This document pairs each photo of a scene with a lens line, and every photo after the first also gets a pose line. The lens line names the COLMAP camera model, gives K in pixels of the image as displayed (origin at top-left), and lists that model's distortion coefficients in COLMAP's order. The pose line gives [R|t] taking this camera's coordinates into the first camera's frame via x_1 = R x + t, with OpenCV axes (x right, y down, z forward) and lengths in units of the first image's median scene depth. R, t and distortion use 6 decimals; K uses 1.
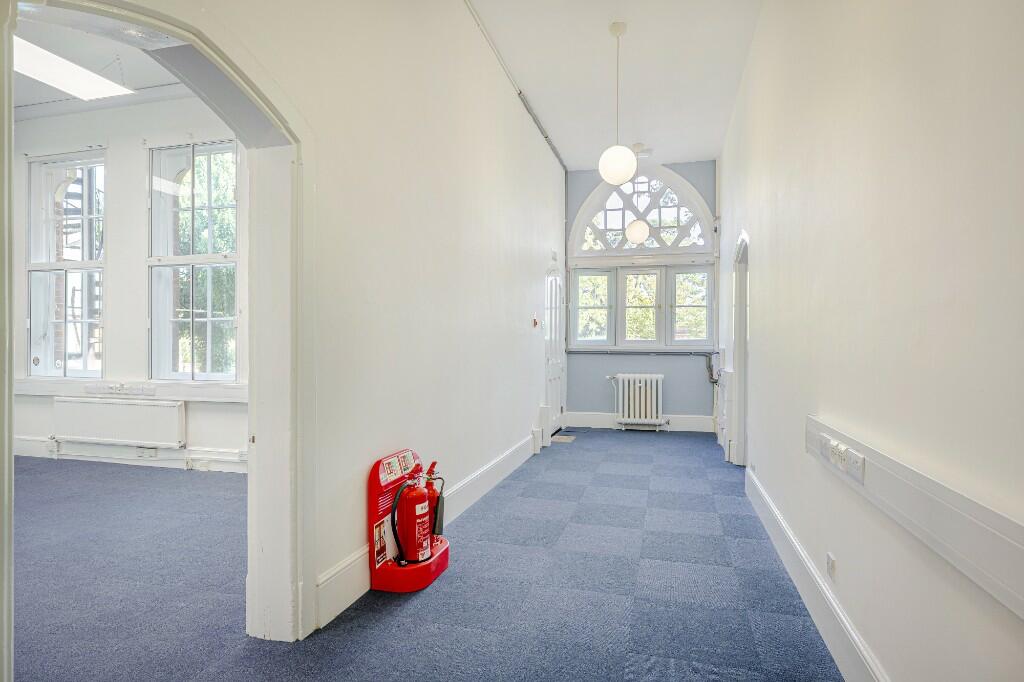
lens RADIAL K [[563.5, 0, 517.3], [0, 563.5, 341.4], [0, 0, 1]] dist [-0.003687, -0.001358]
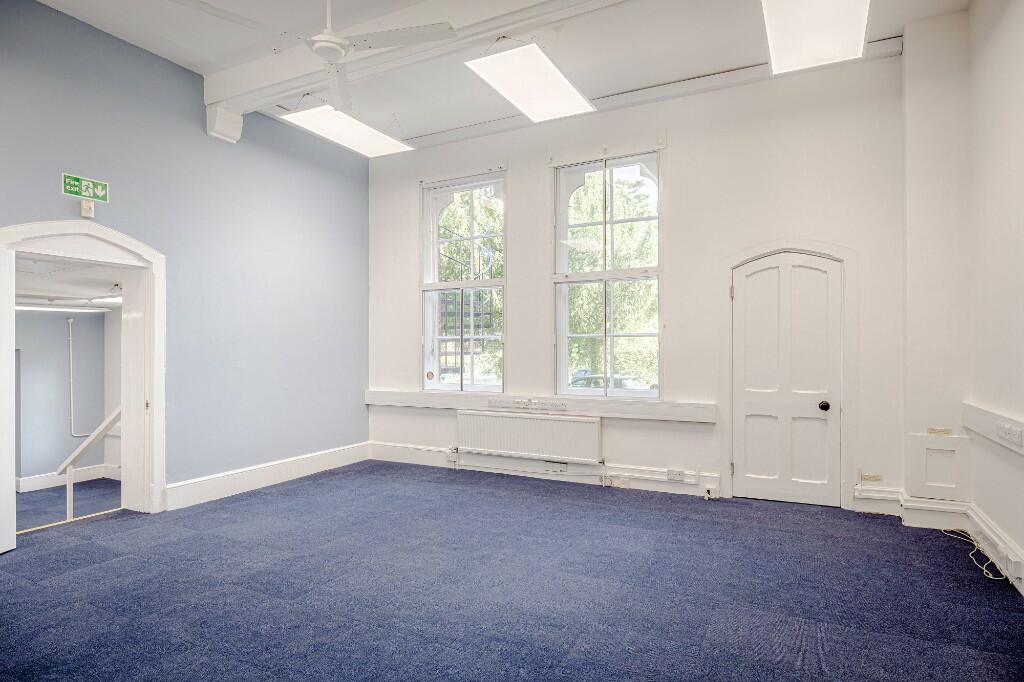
lens RADIAL K [[563.5, 0, 516.6], [0, 563.5, 346.6], [0, 0, 1]] dist [-0.003687, -0.001358]
pose [[0.978896, -0.004233, -0.204314, -0.503196], [0.003463, 0.999985, -0.004125, -0.014500], [0.204329, 0.003330, 0.978897, -0.008449]]
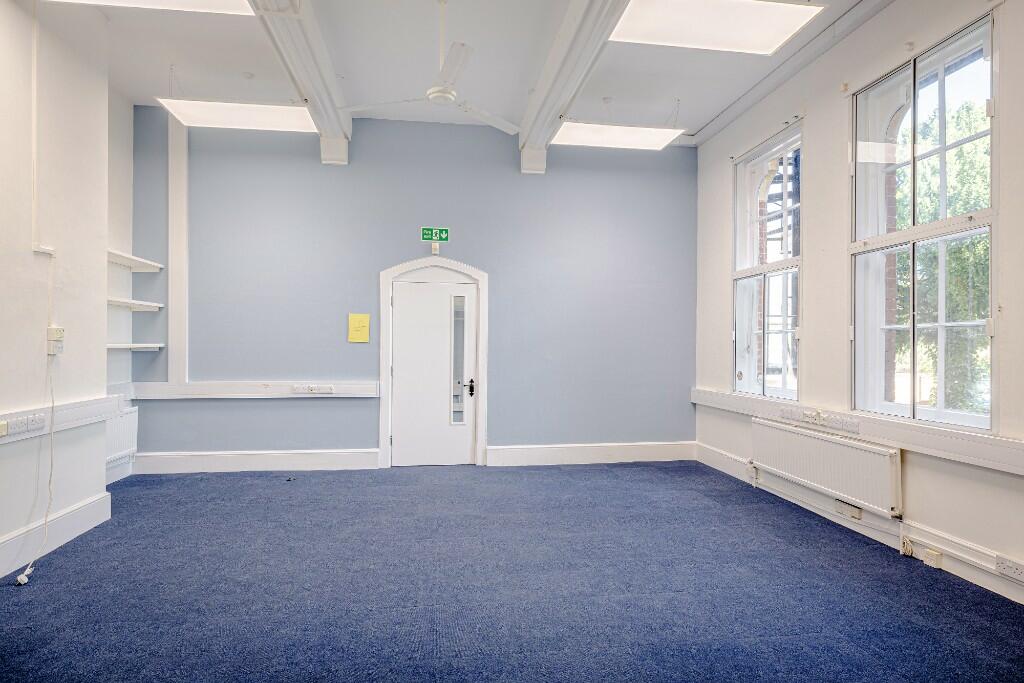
lens RADIAL K [[563.5, 0, 516.2], [0, 563.5, 341.4], [0, 0, 1]] dist [-0.003687, -0.001358]
pose [[0.396639, -0.005532, -0.917958, -0.153132], [-0.004653, 0.999957, -0.008037, -0.012589], [0.917963, 0.007459, 0.396596, 0.302546]]
